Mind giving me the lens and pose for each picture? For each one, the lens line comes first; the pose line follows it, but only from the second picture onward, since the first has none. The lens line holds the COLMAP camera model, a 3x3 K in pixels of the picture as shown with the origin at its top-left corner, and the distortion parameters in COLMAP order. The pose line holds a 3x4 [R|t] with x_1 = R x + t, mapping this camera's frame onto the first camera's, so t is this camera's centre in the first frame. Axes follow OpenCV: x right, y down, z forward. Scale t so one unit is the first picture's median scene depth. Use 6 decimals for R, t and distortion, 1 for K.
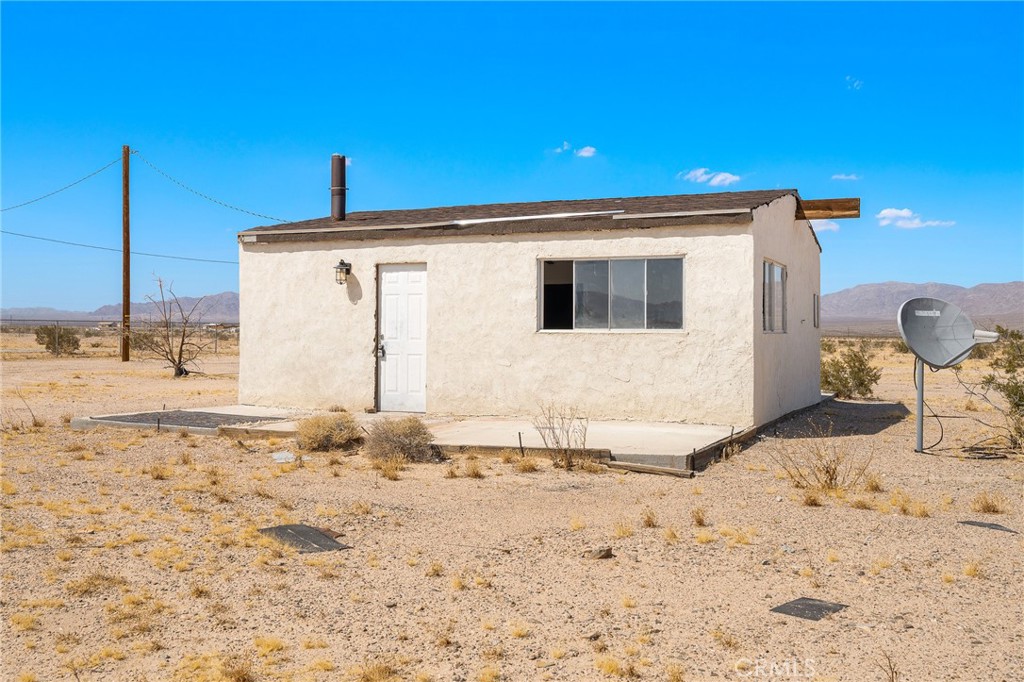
lens RADIAL K [[1025.2, 0, 502.6], [0, 1025.2, 337.1], [0, 0, 1]] dist [0.003056, 0.000000]
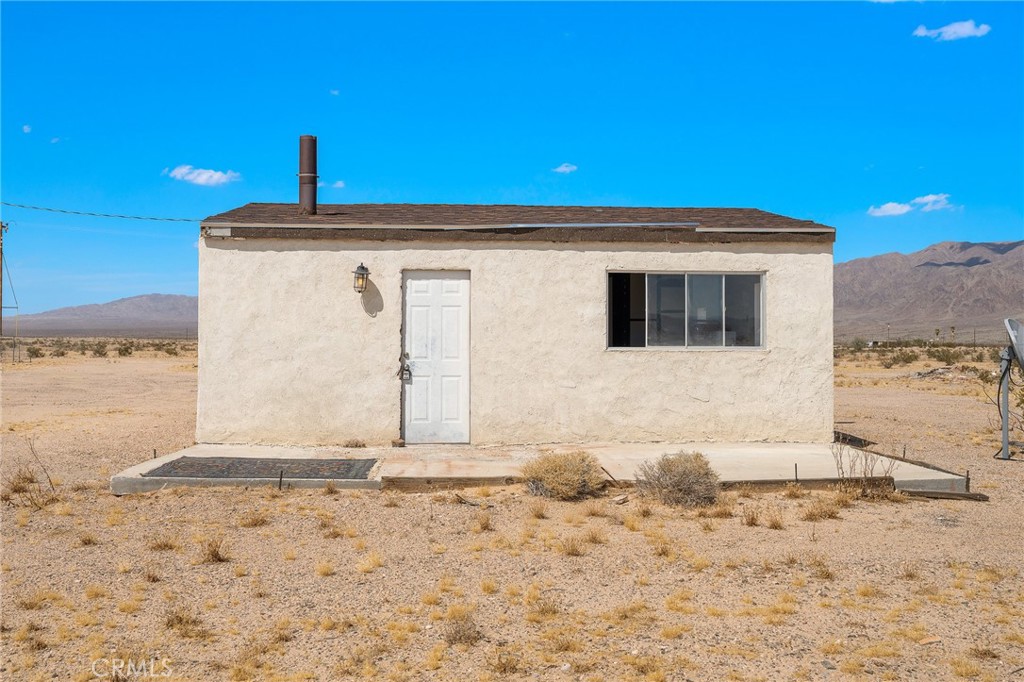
lens RADIAL K [[1025.2, 0, 506.9], [0, 1025.2, 346.6], [0, 0, 1]] dist [0.003056, 0.000000]
pose [[0.883669, -0.004958, 0.468086, -0.464320], [0.002764, 0.999982, 0.005374, -0.012760], [-0.468104, -0.003455, 0.883667, 0.224298]]
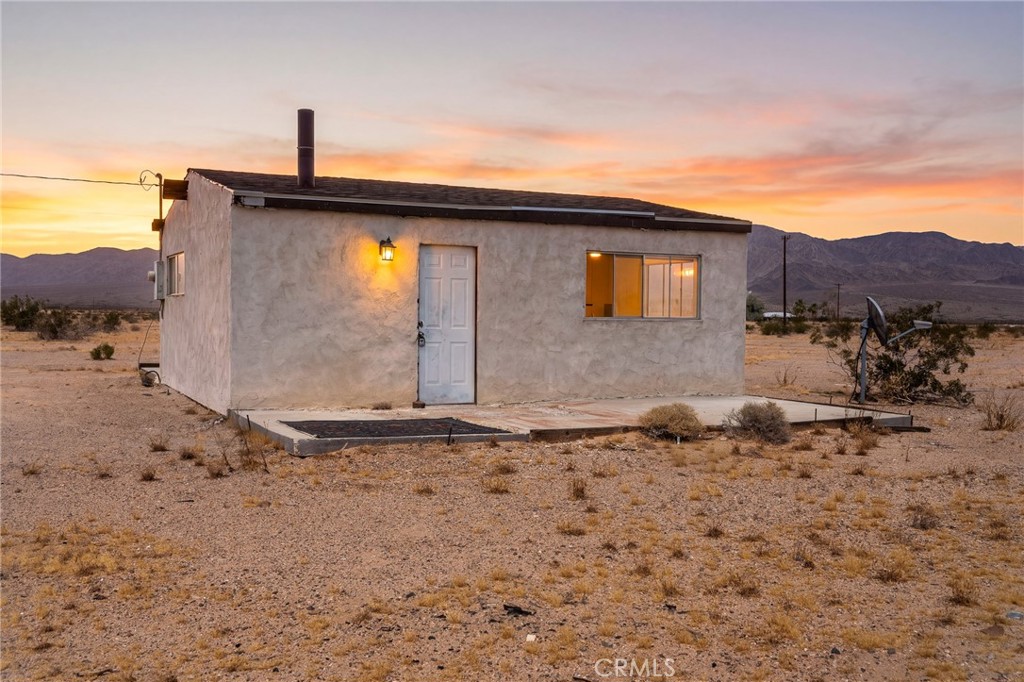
lens RADIAL K [[1025.2, 0, 511.9], [0, 1025.2, 335.3], [0, 0, 1]] dist [0.003056, 0.000000]
pose [[0.640618, -0.015607, 0.767701, -0.809692], [-0.005830, 0.999666, 0.025188, -0.014431], [-0.767838, -0.020612, 0.640312, 0.369849]]
